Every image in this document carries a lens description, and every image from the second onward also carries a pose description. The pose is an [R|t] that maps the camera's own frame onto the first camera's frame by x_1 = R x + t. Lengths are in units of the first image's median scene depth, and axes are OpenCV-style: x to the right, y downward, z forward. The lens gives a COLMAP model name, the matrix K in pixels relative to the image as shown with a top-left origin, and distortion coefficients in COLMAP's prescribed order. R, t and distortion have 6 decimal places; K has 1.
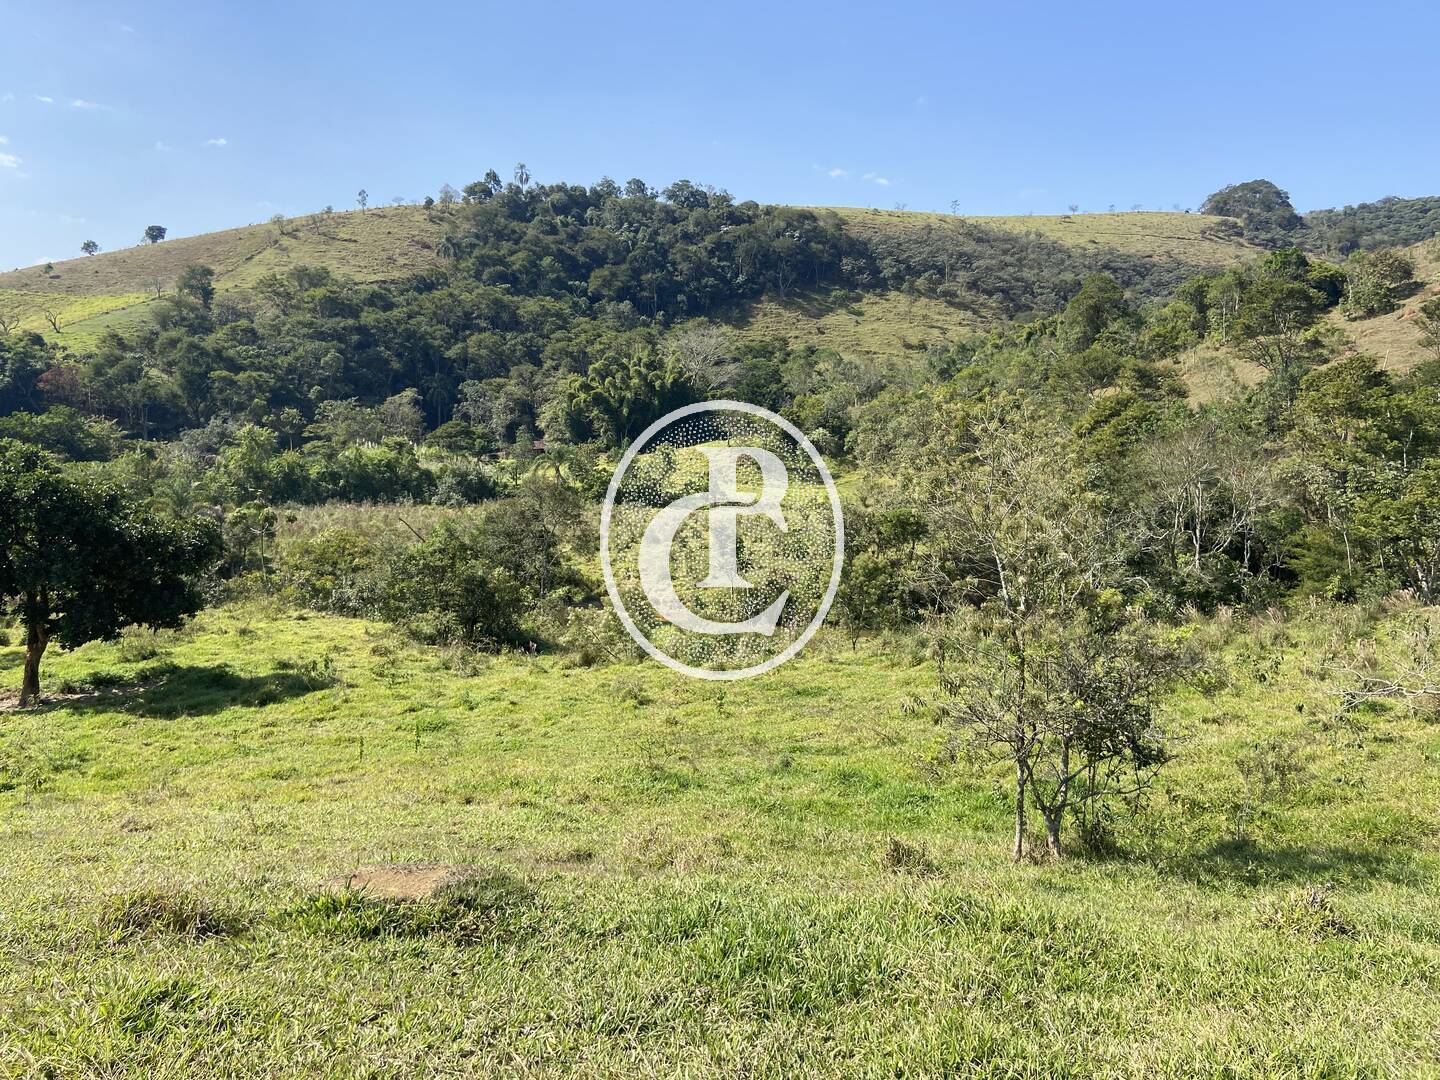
lens RADIAL K [[1082.5, 0, 709.6], [0, 1082.5, 526.6], [0, 0, 1]] dist [0.122937, -0.151215]
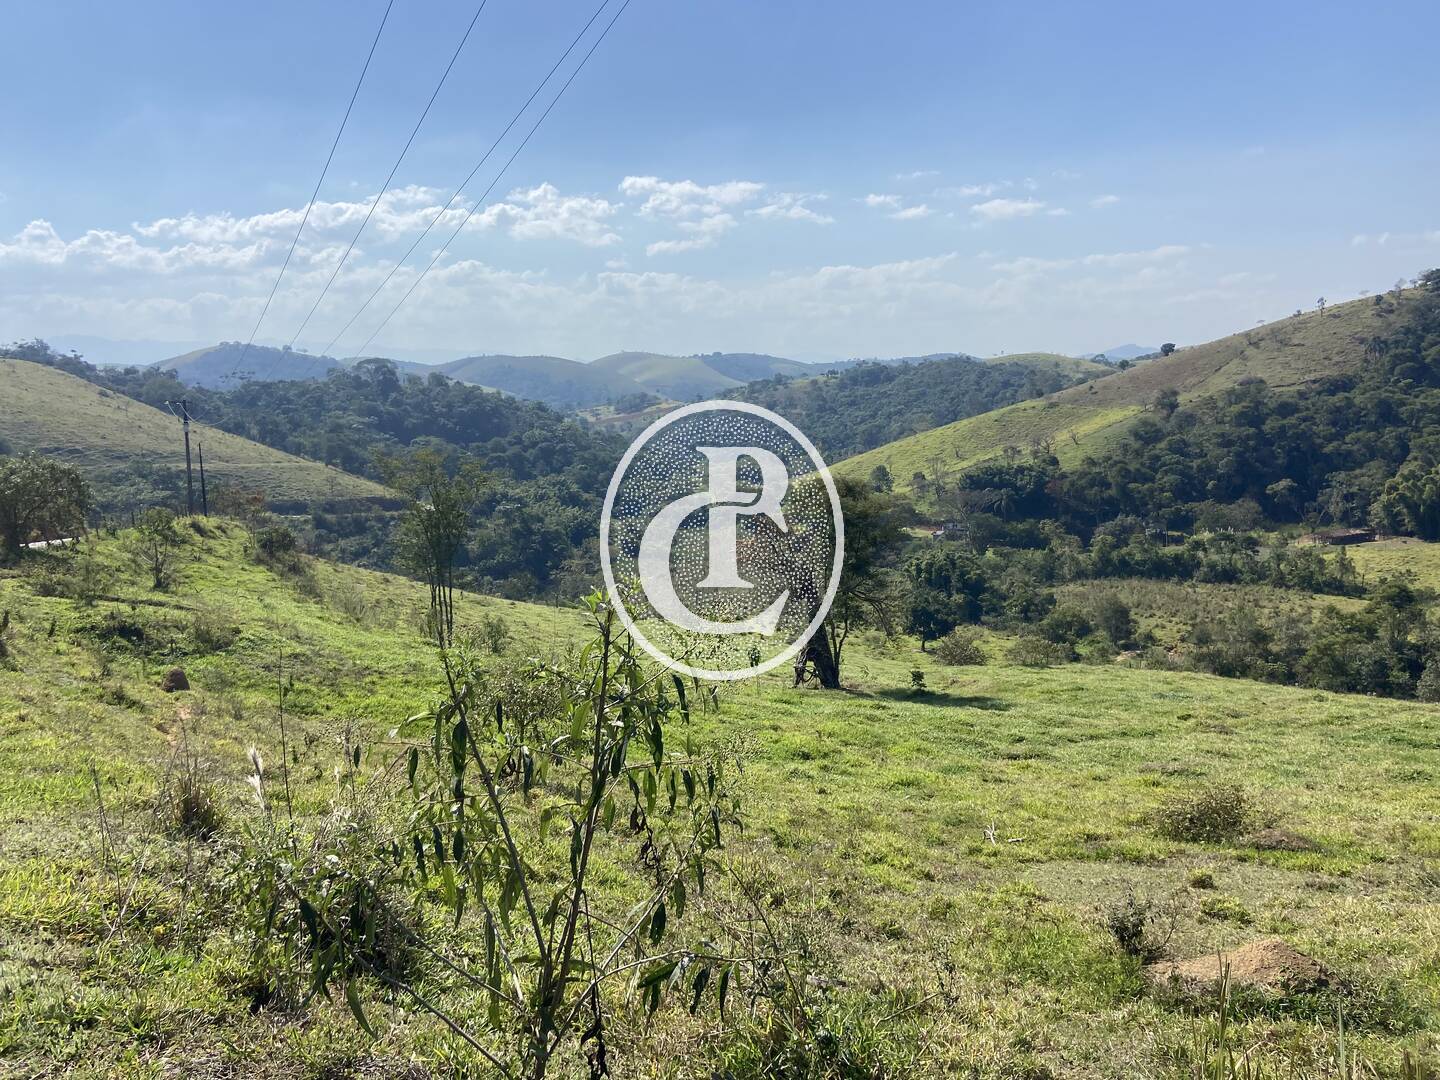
lens RADIAL K [[1082.5, 0, 725.0], [0, 1082.5, 525.6], [0, 0, 1]] dist [0.122937, -0.151215]
pose [[0.590532, 0.050200, -0.805451, 0.447812], [-0.039950, 0.998658, 0.032951, -0.084850], [0.806025, 0.012720, 0.591745, -0.419219]]
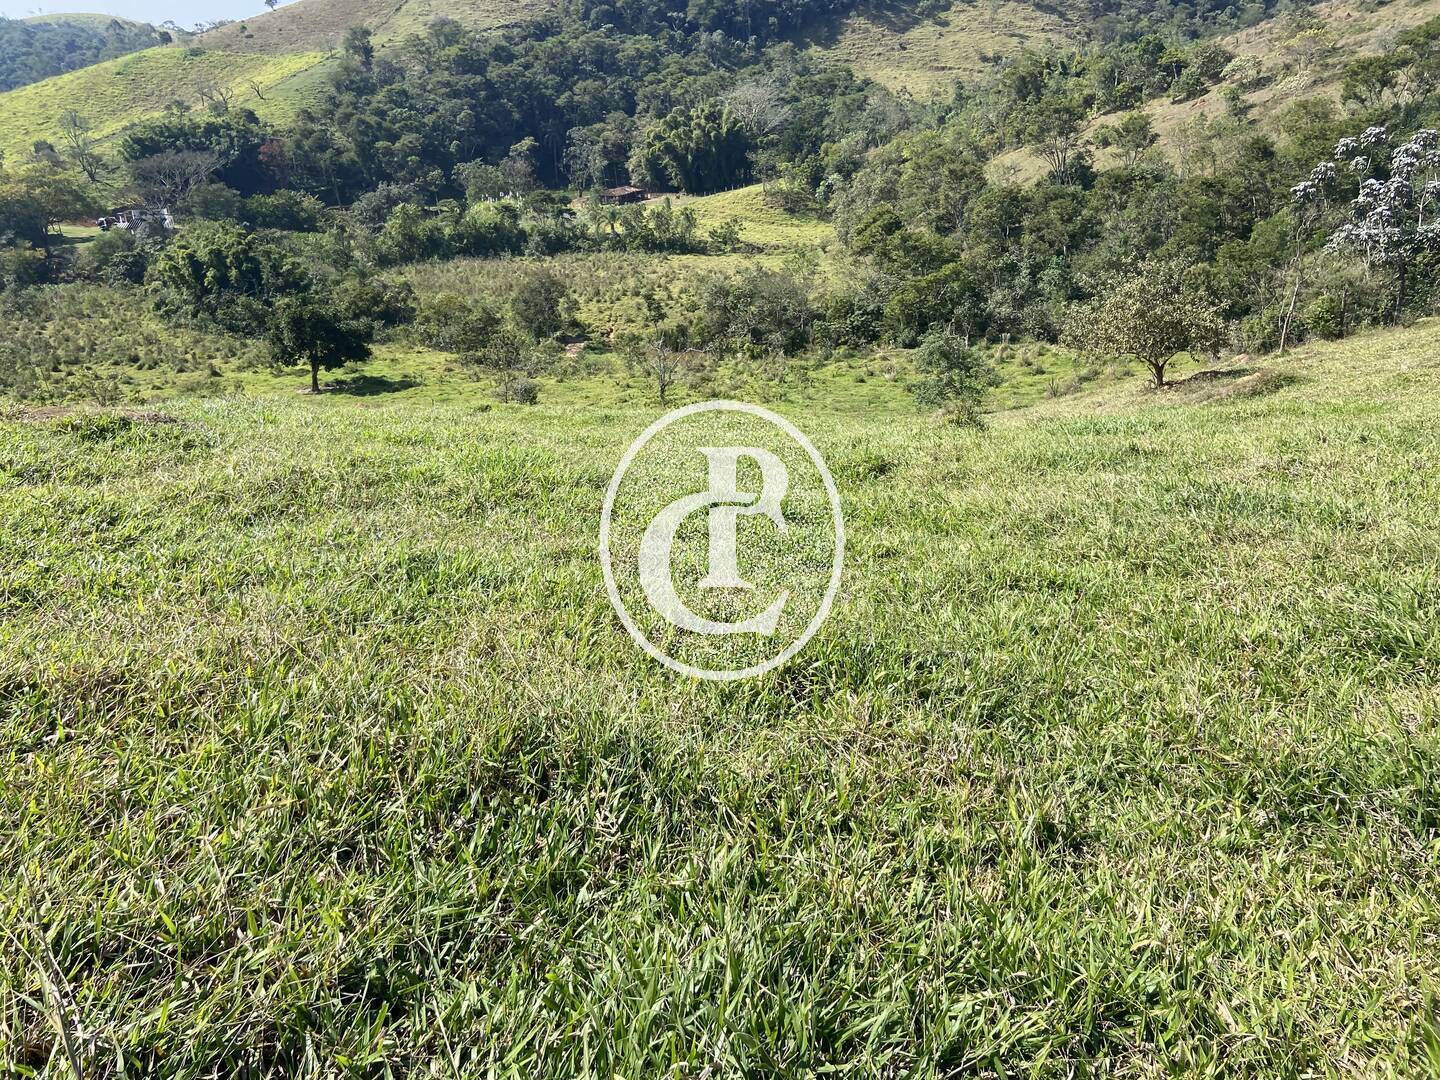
lens RADIAL K [[1082.5, 0, 710.3], [0, 1082.5, 523.4], [0, 0, 1]] dist [0.122937, -0.151215]
pose [[0.986803, 0.021150, -0.160538, 0.136843], [0.023951, 0.961462, 0.273893, -0.042213], [0.160145, -0.274123, 0.948267, -0.260410]]
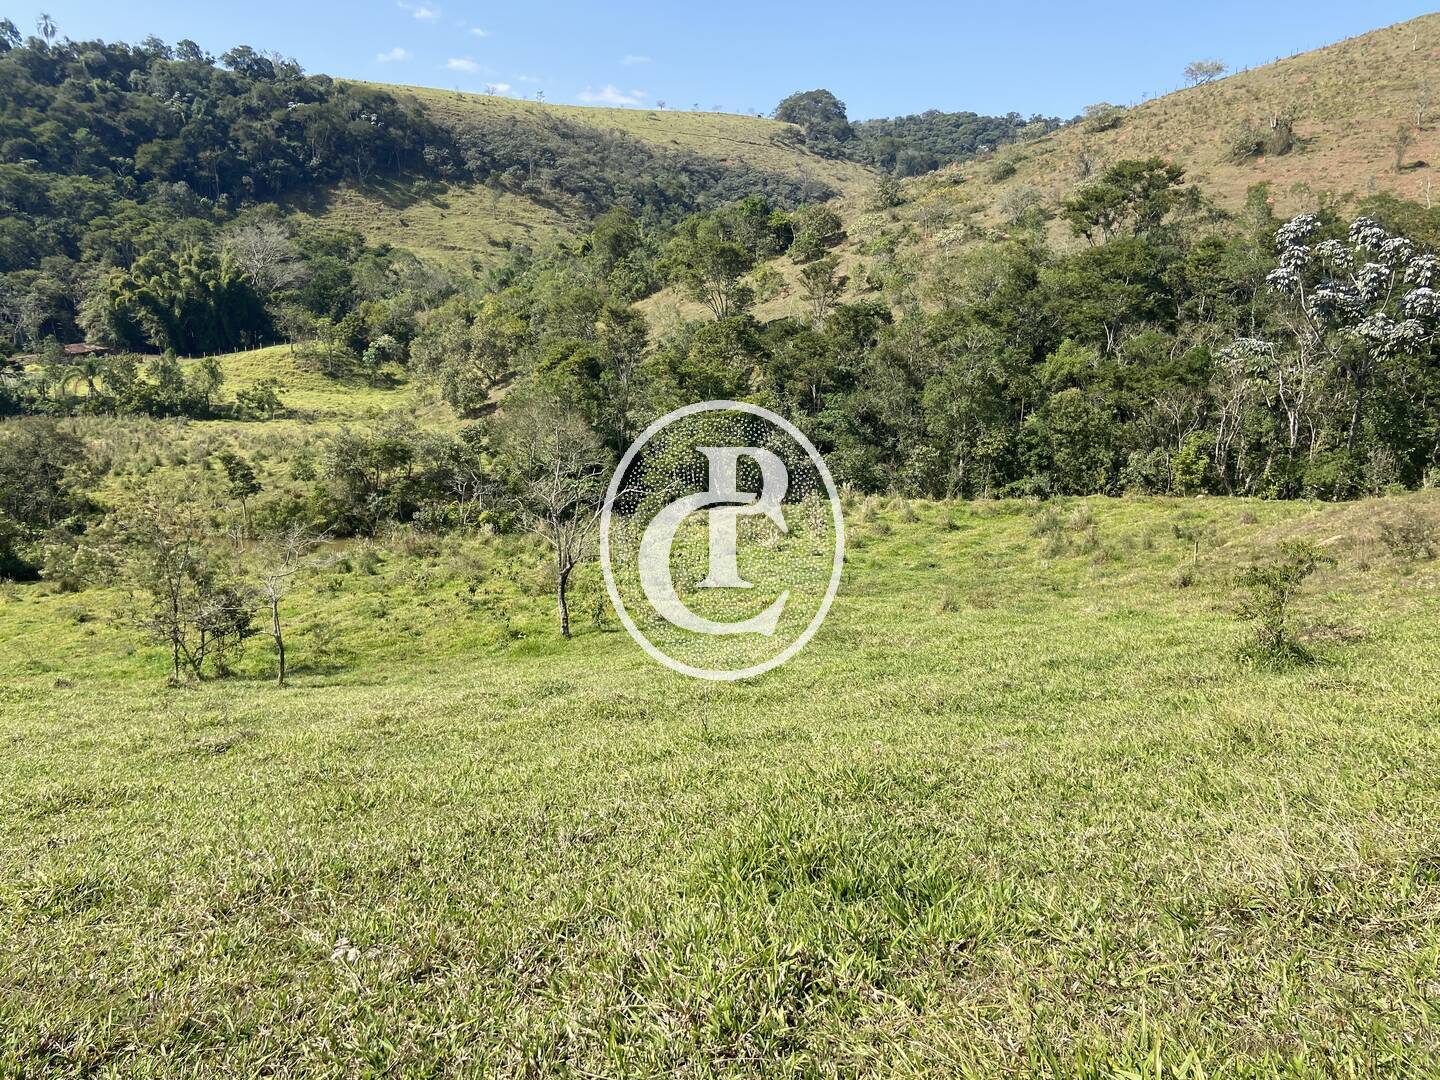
lens RADIAL K [[1082.5, 0, 710.3], [0, 1082.5, 539.2], [0, 0, 1]] dist [0.122937, -0.151215]
pose [[0.945431, -0.057945, 0.320627, 0.038356], [0.019145, 0.992238, 0.122869, -0.015605], [-0.325258, -0.110026, 0.939203, -0.090907]]
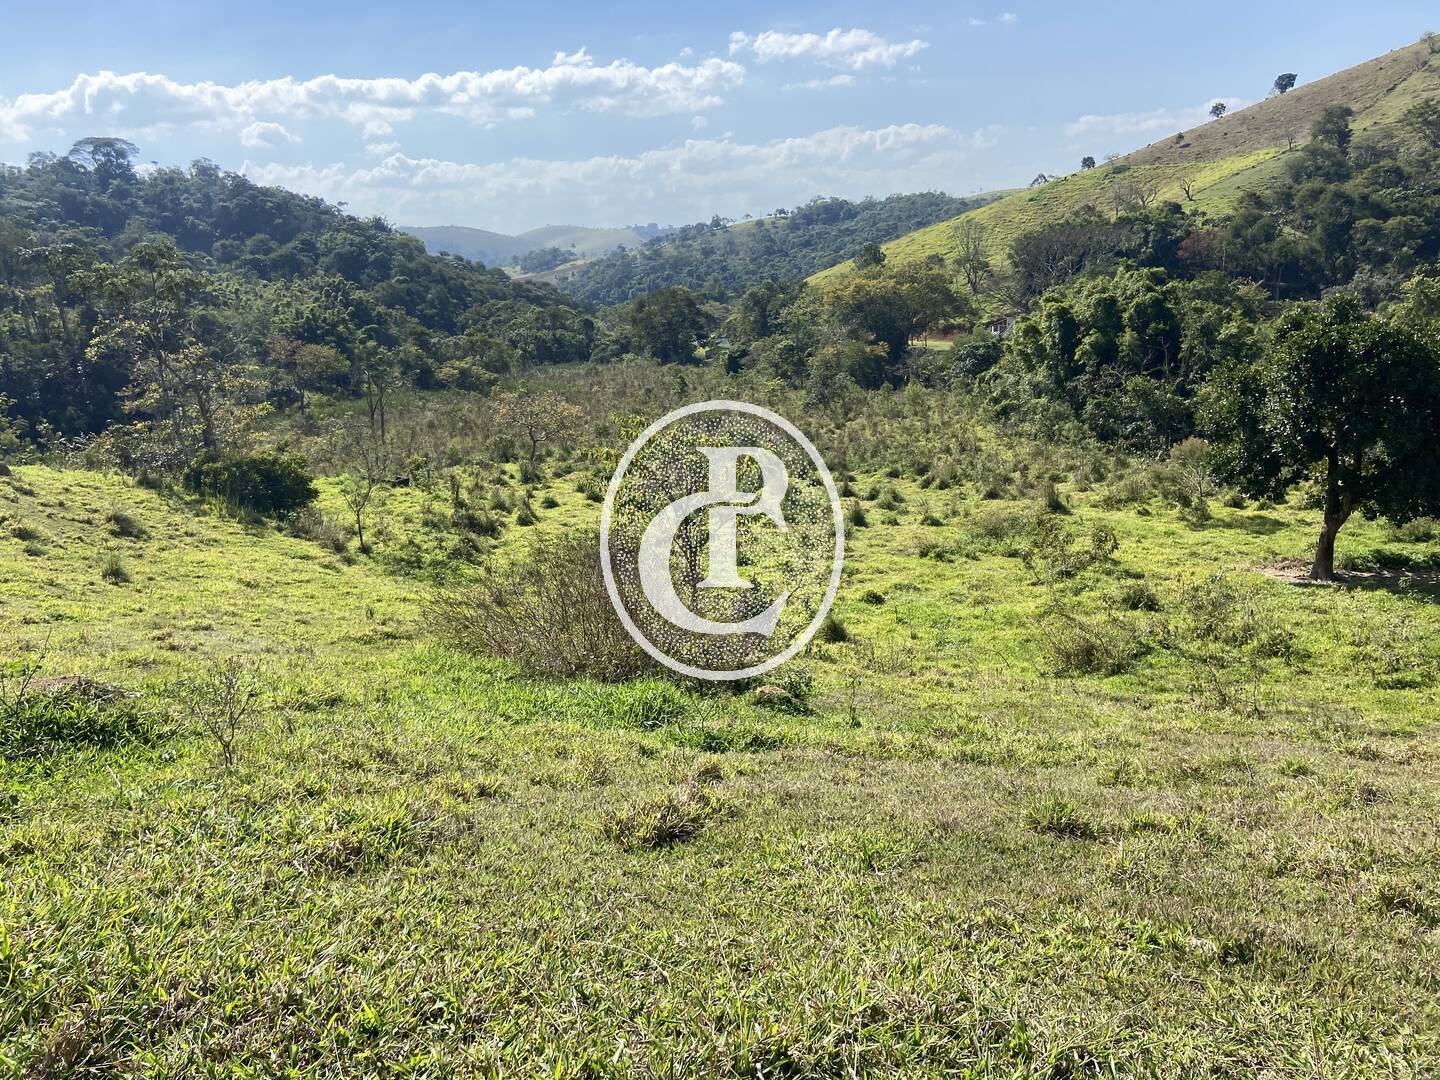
lens RADIAL K [[1082.5, 0, 725.2], [0, 1082.5, 529.1], [0, 0, 1]] dist [0.122937, -0.151215]
pose [[0.628483, 0.108496, -0.770219, -0.037601], [-0.014306, 0.991669, 0.128016, 0.001471], [0.777691, -0.069437, 0.624800, 0.006182]]
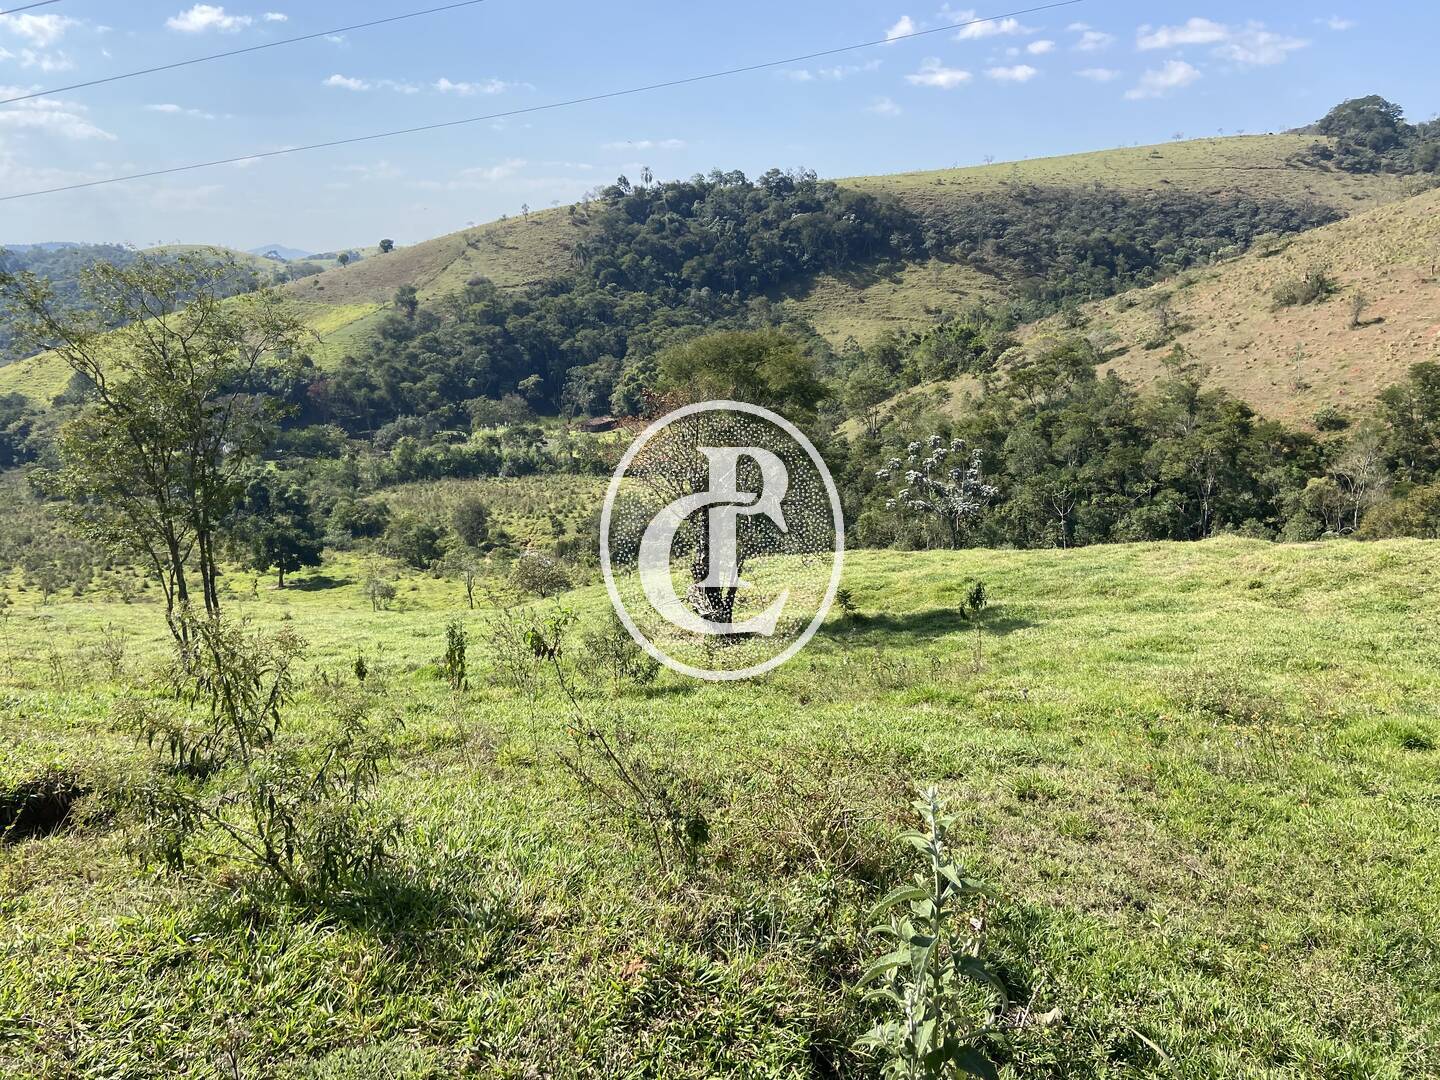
lens RADIAL K [[1082.5, 0, 736.1], [0, 1082.5, 523.9], [0, 0, 1]] dist [0.122937, -0.151215]
pose [[0.979362, 0.006840, -0.201998, 0.300333], [0.014871, 0.994279, 0.105770, -0.076981], [0.201566, -0.106592, 0.973658, -0.419191]]
